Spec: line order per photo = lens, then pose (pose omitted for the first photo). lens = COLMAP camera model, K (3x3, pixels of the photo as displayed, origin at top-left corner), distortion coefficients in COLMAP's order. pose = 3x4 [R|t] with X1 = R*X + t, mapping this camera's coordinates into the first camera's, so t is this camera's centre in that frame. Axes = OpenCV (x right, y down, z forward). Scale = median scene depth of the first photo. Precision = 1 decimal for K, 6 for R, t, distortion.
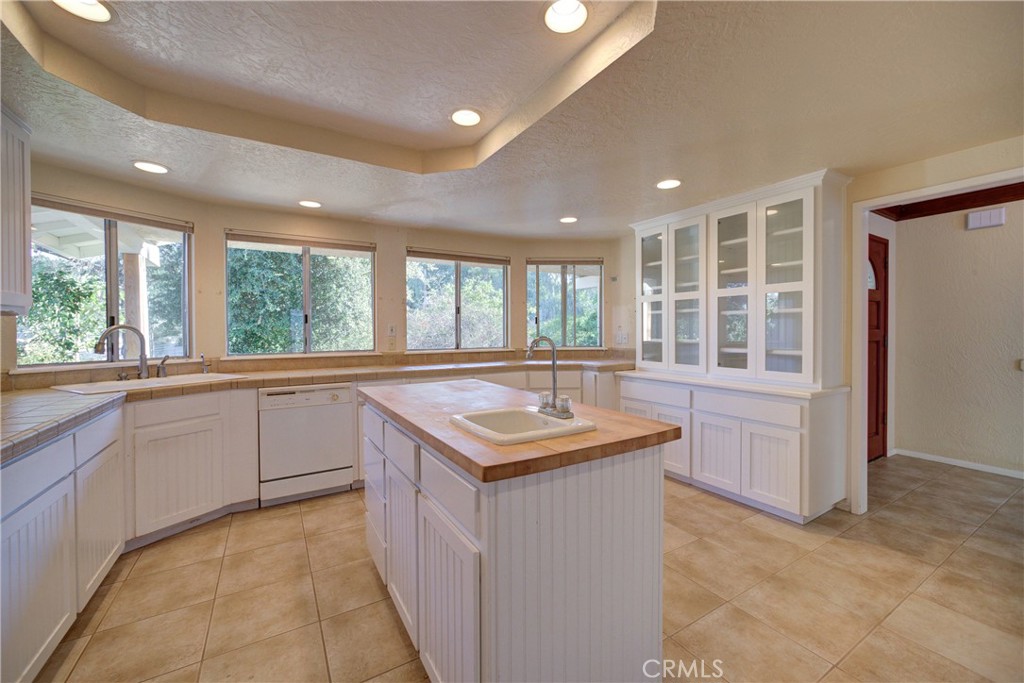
lens RADIAL K [[406.0, 0, 506.0], [0, 406.0, 334.2], [0, 0, 1]] dist [-0.018925, 0.007760]
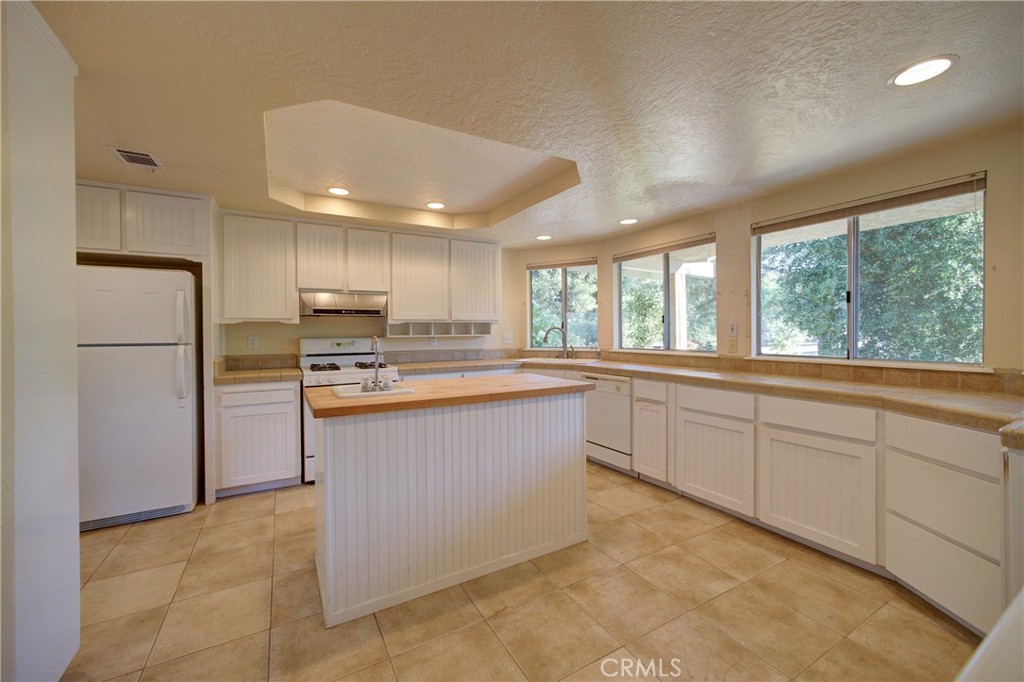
lens RADIAL K [[406.0, 0, 505.0], [0, 406.0, 335.3], [0, 0, 1]] dist [-0.018925, 0.007760]
pose [[-0.022880, 0.015177, -0.999623, 0.754075], [-0.004062, 0.999875, 0.015274, -0.011230], [0.999730, 0.004410, -0.022816, 0.728583]]
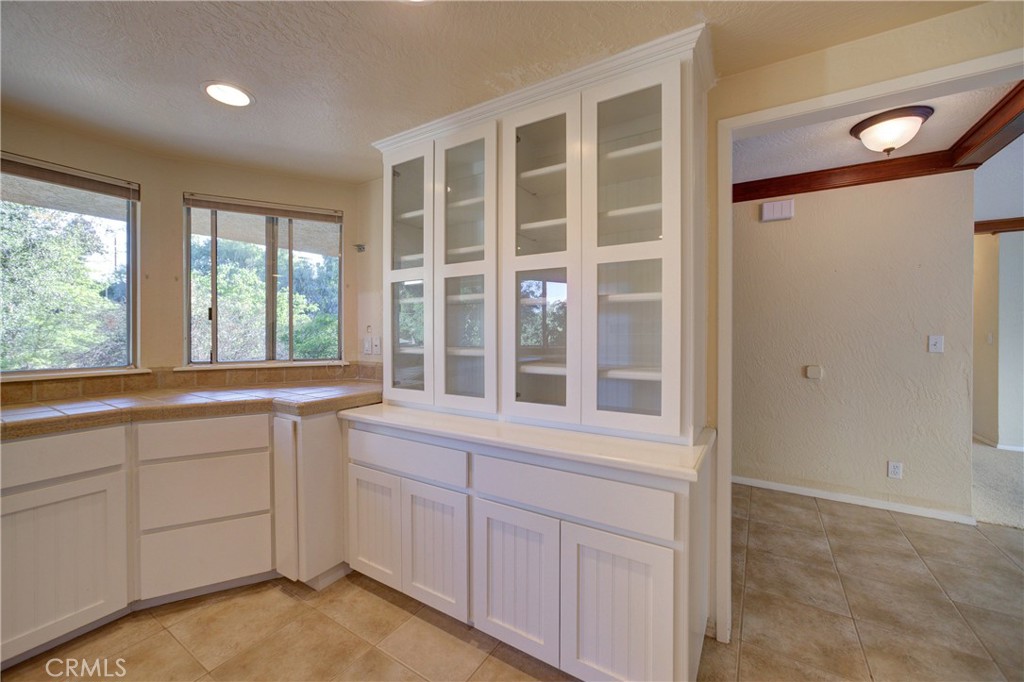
lens RADIAL K [[406.0, 0, 510.0], [0, 406.0, 332.7], [0, 0, 1]] dist [-0.018925, 0.007760]
pose [[0.886526, 0.003349, 0.462666, 0.287215], [0.000762, 0.999962, -0.008698, -0.006658], [-0.462677, 0.008064, 0.886490, 0.563693]]
